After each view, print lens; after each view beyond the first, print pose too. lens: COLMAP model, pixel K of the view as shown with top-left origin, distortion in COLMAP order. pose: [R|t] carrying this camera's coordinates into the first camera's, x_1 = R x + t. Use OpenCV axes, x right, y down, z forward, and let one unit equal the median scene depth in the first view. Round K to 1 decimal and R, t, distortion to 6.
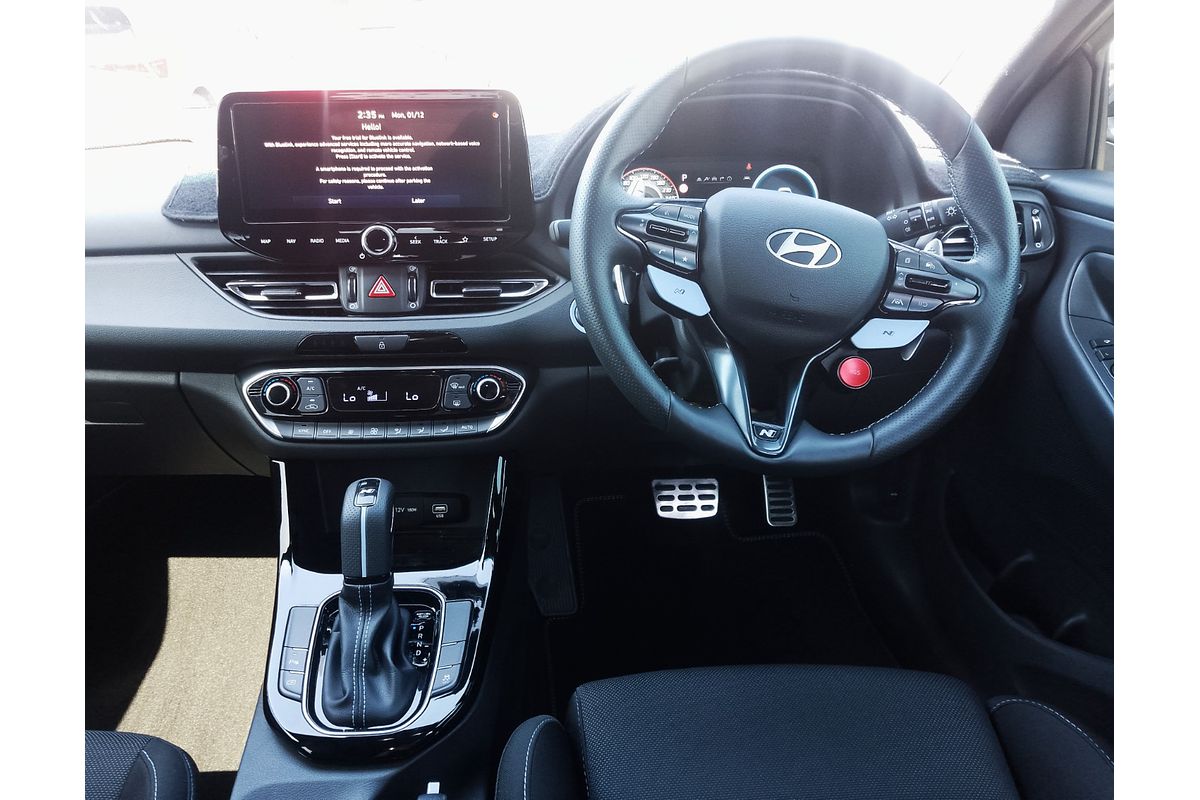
lens RADIAL K [[848.9, 0, 600.7], [0, 848.9, 367.8], [0, 0, 1]] dist [0.016546, -0.002441]
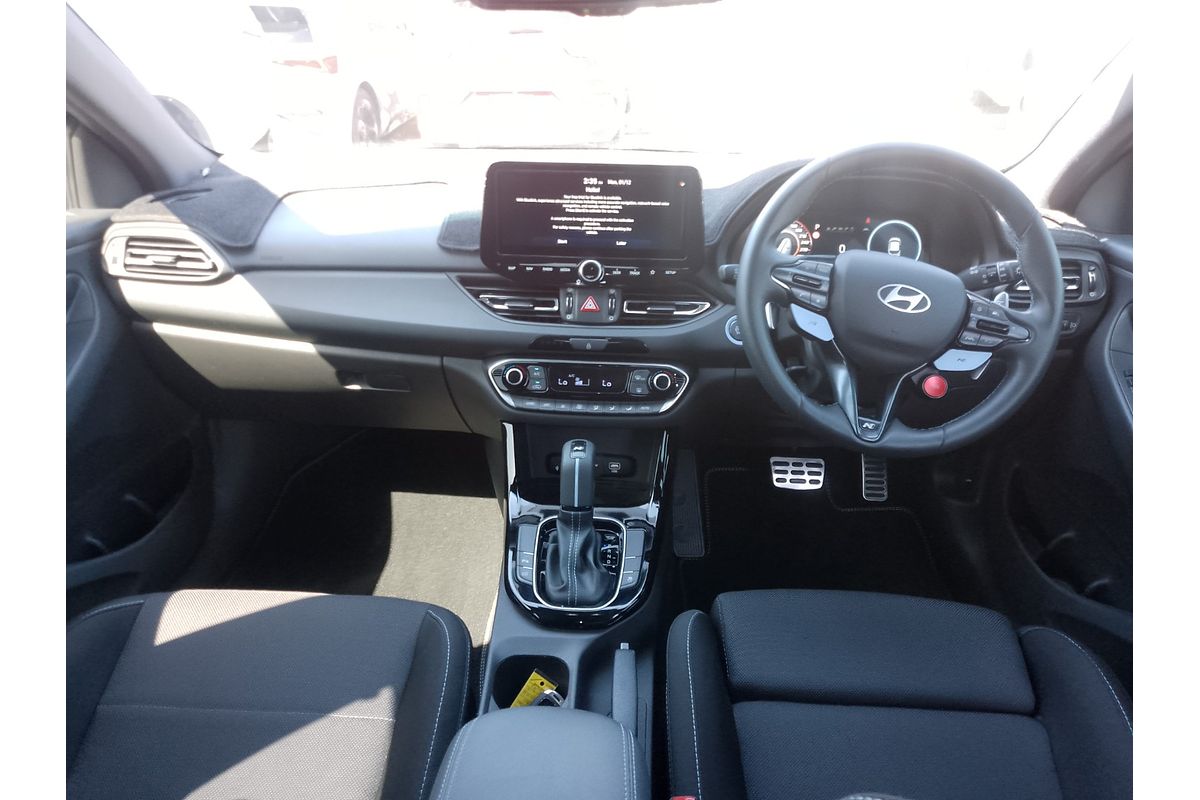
lens RADIAL K [[857.9, 0, 600.0], [0, 857.9, 400.0], [0, 0, 1]] dist [0.001348, -0.005009]
pose [[0.992308, 0.057749, -0.109496, -0.080559], [-0.050752, 0.996552, 0.065645, -0.031388], [0.112910, -0.059583, 0.991817, -0.400330]]
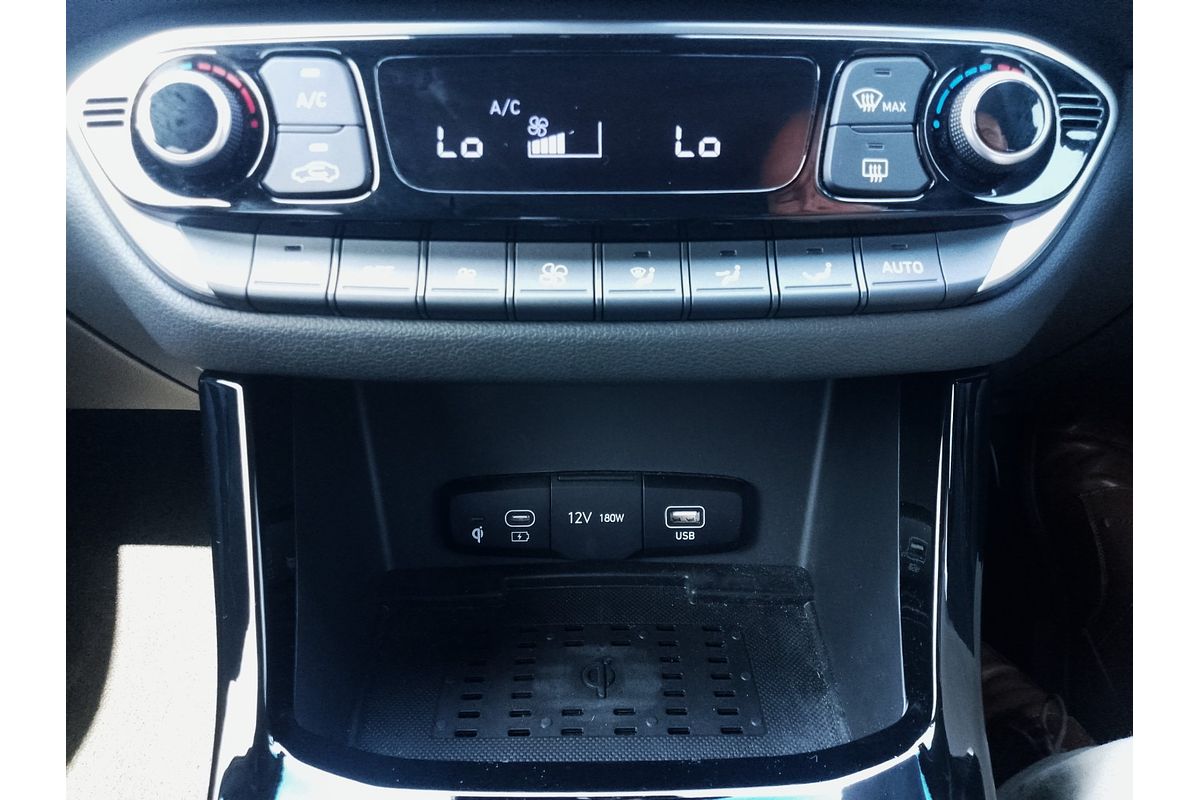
lens RADIAL K [[790.5, 0, 613.3], [0, 790.5, 395.9], [0, 0, 1]] dist [-0.008254, -0.005798]
pose [[0.999043, 0.021771, -0.037924, -0.242534], [-0.017071, 0.992613, 0.120117, 0.083730], [0.040259, -0.119355, 0.992035, 0.768033]]
